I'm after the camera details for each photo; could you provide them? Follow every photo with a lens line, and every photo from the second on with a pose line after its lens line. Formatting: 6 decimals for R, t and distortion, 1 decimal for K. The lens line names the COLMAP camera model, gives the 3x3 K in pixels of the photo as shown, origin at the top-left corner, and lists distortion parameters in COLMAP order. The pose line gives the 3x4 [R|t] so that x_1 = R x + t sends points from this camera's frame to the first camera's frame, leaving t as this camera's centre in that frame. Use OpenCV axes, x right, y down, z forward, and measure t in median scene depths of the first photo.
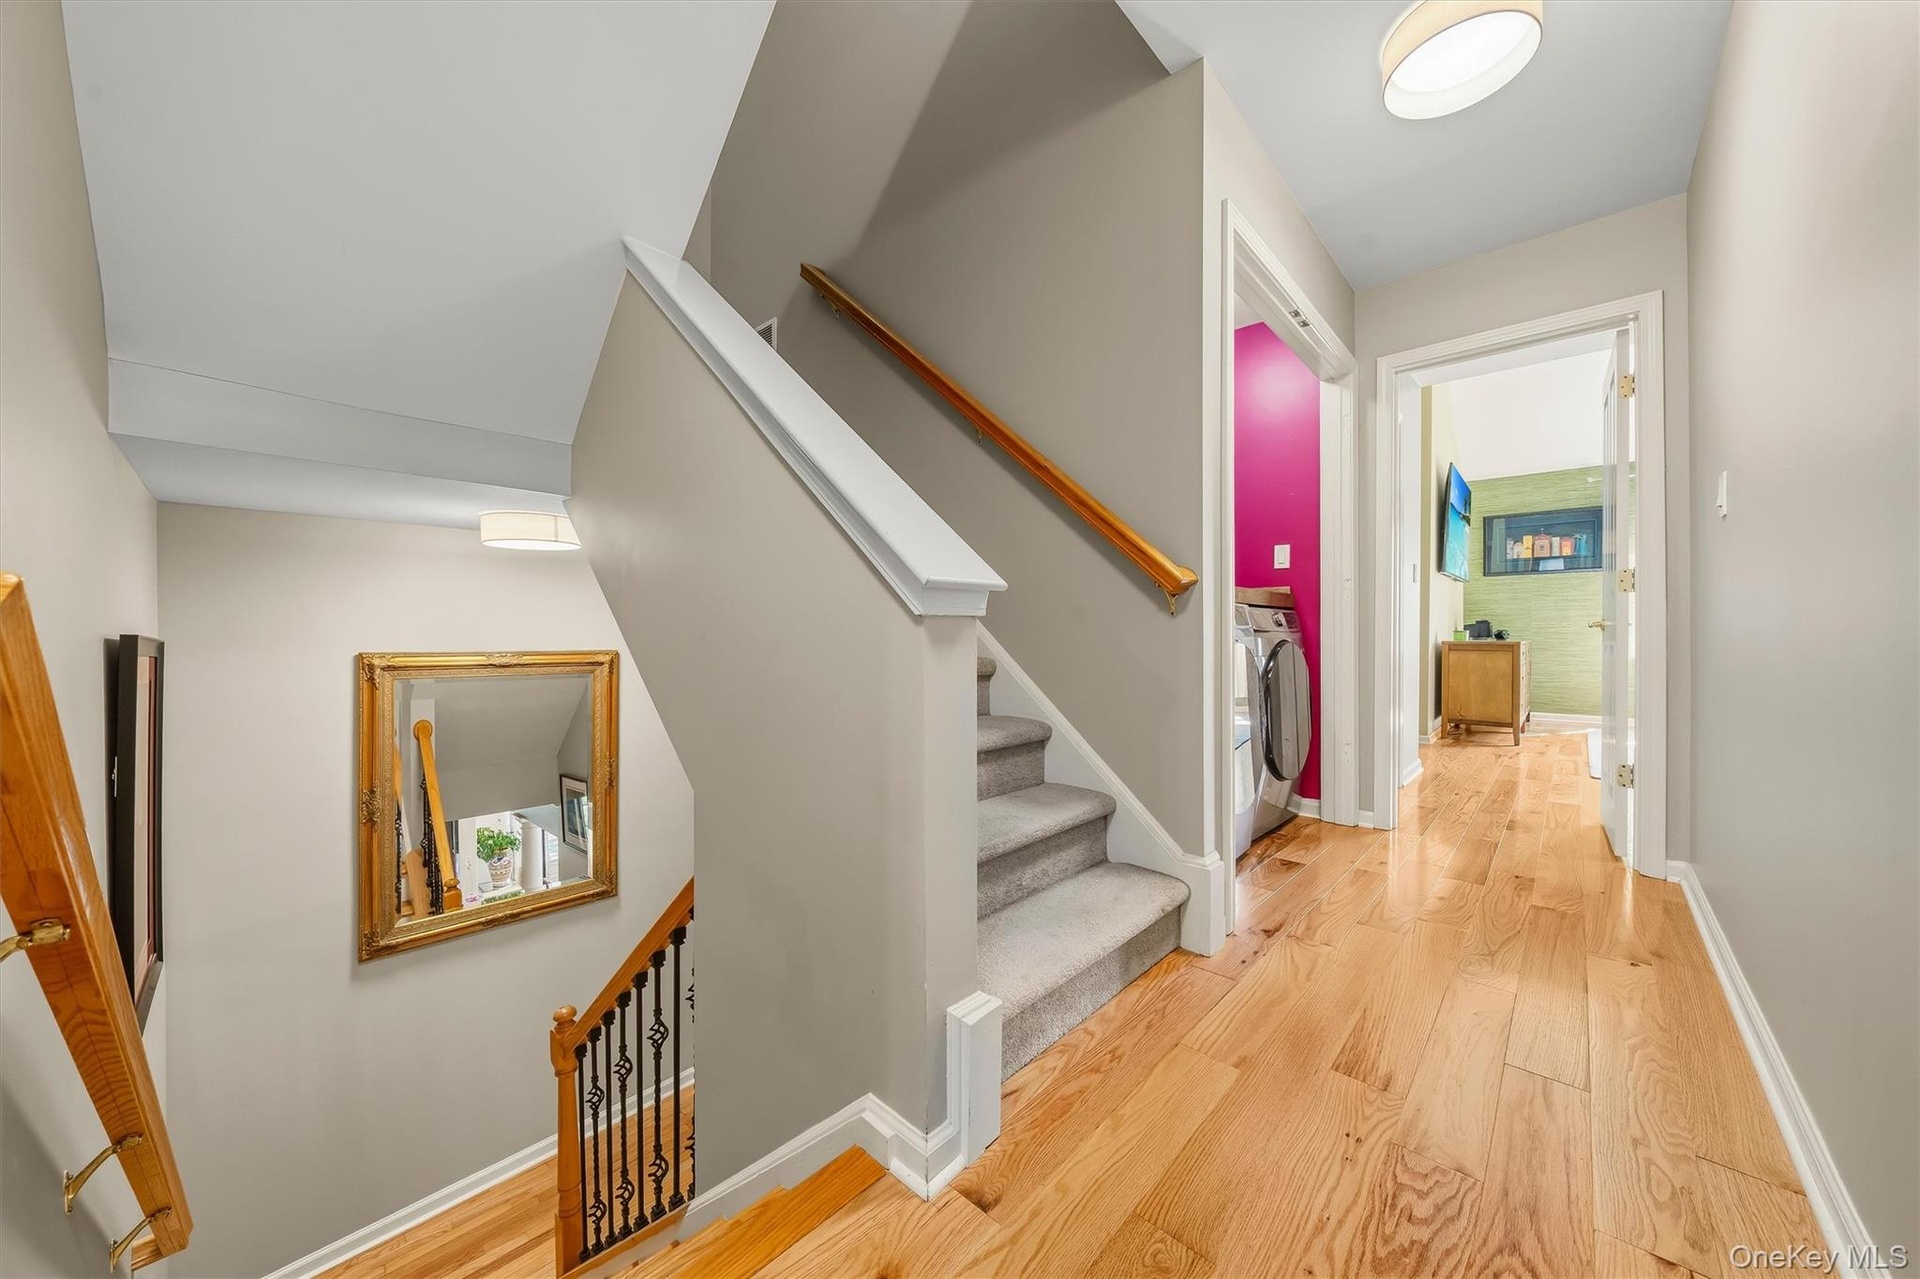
lens RADIAL K [[672.3, 0, 960.0], [0, 672.3, 639.5], [0, 0, 1]] dist [0.000159, -0.000003]
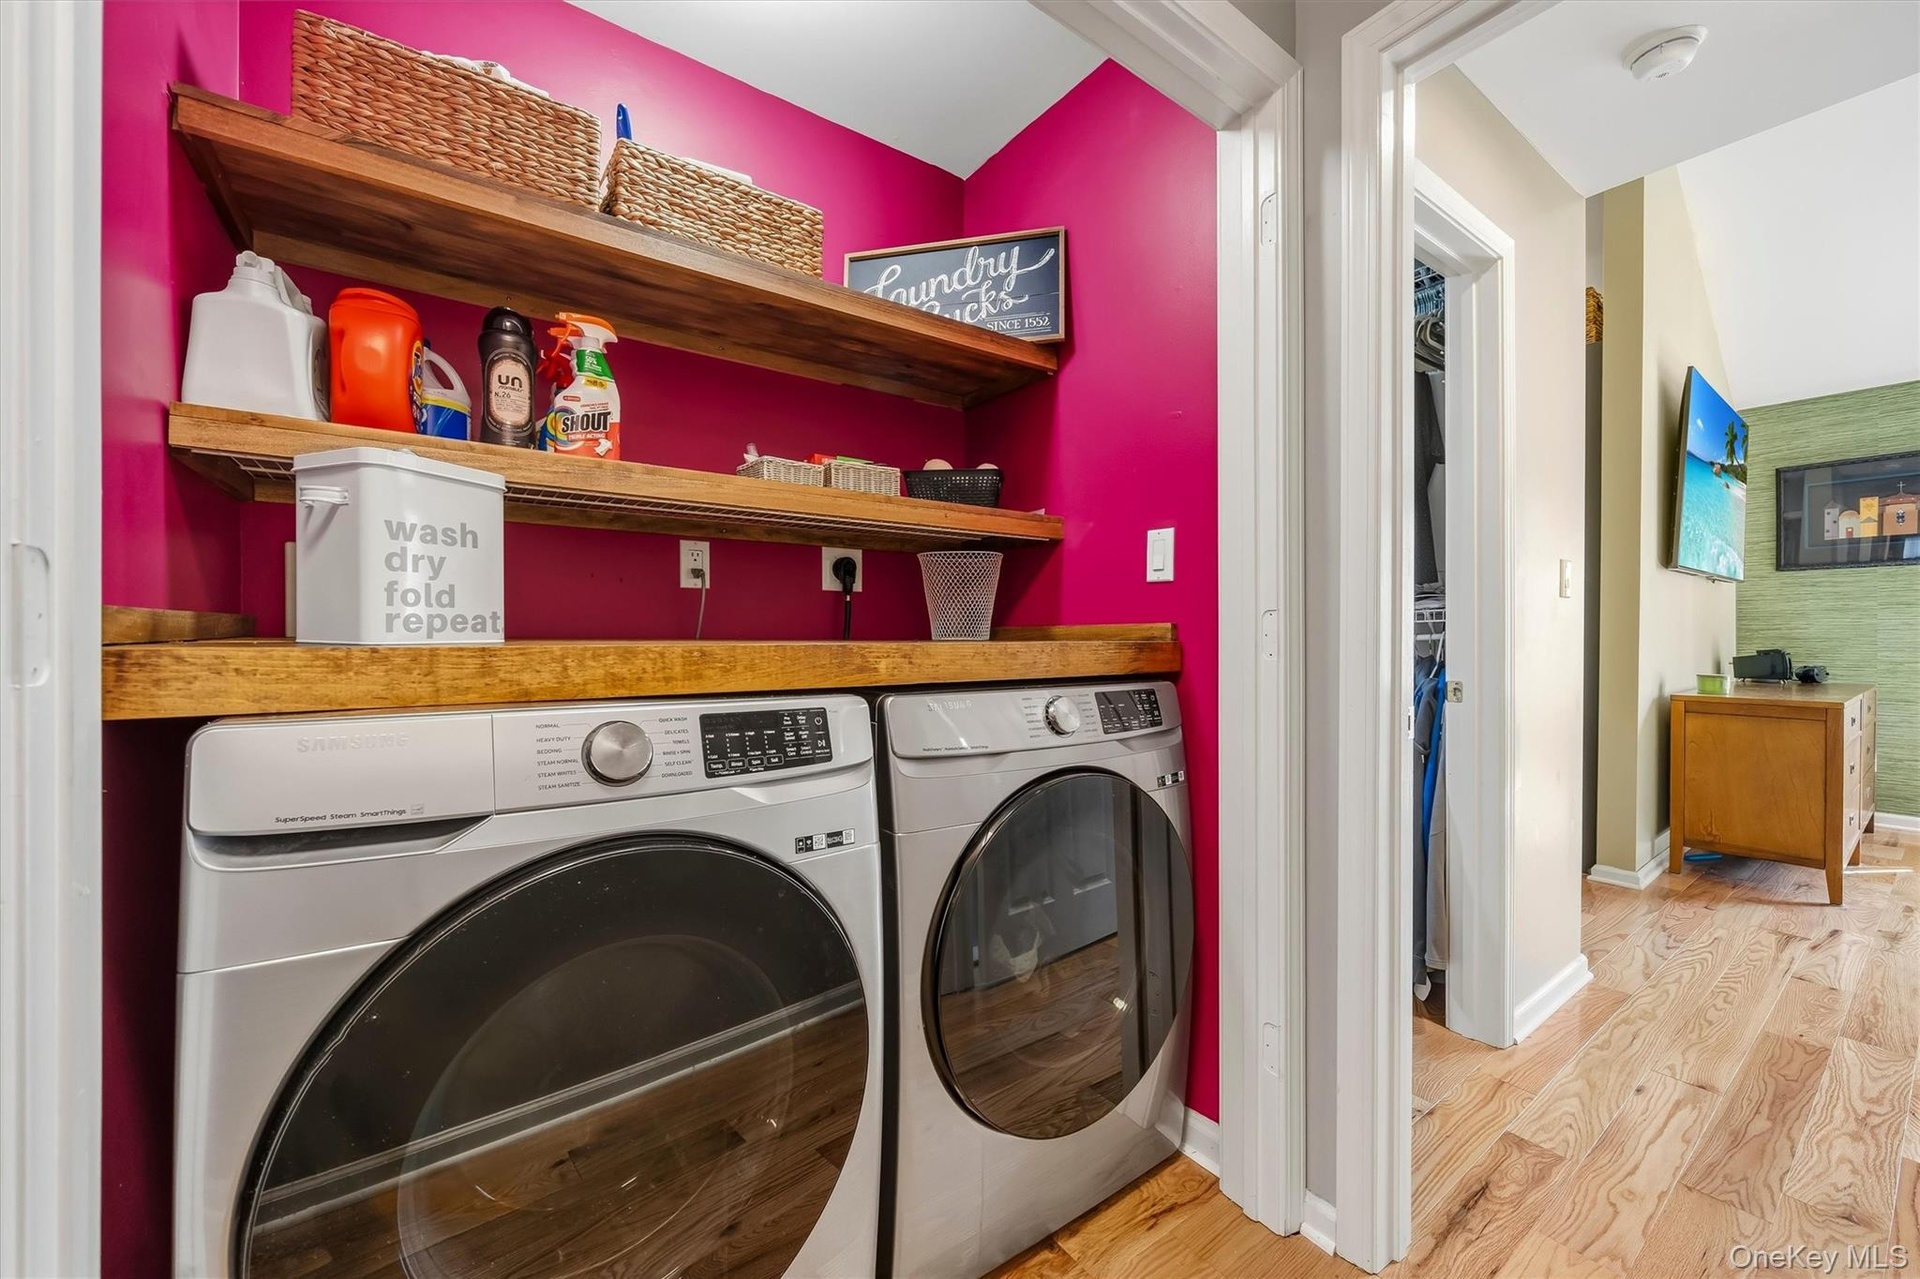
lens RADIAL K [[721.3, 0, 960.0], [0, 721.3, 639.5], [0, 0, 1]] dist [-0.000479, -0.000143]
pose [[0.978086, 0.002874, -0.208182, 0.269236], [-0.003061, 0.999995, -0.000578, -0.039767], [0.208179, 0.001203, 0.978090, 0.301217]]
